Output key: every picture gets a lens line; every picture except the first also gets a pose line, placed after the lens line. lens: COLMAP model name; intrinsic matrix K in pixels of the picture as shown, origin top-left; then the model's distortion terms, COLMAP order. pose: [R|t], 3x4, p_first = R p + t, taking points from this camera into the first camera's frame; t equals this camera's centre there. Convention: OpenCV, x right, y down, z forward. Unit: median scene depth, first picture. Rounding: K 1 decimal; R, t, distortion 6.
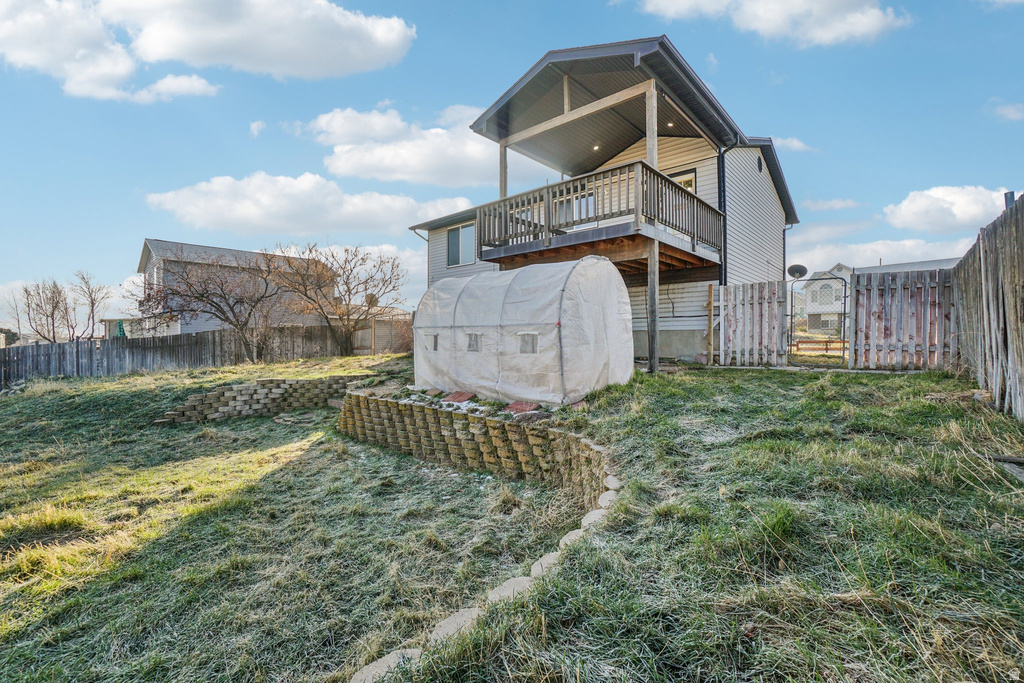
lens RADIAL K [[451.5, 0, 500.0], [0, 451.5, 340.5], [0, 0, 1]] dist [-0.068172, 0.022860]
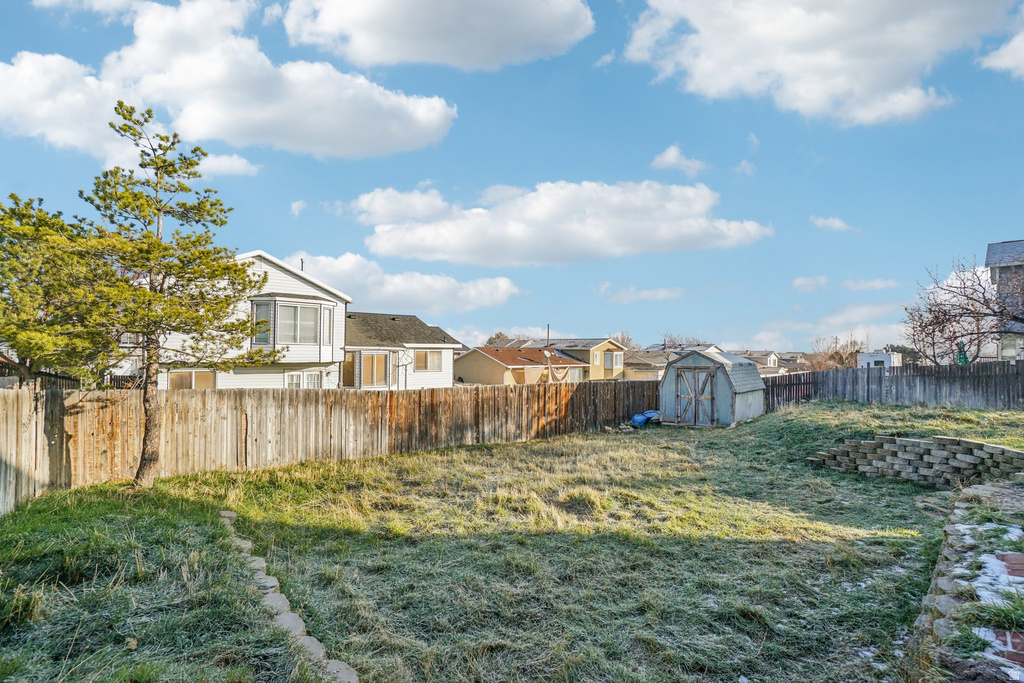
lens RADIAL K [[451.5, 0, 500.0], [0, 451.5, 340.5], [0, 0, 1]] dist [-0.068172, 0.022860]
pose [[-0.113921, -0.021395, -0.993259, 0.256384], [-0.010075, 0.999742, -0.020379, -0.050419], [0.993439, 0.007685, -0.114107, 0.354149]]
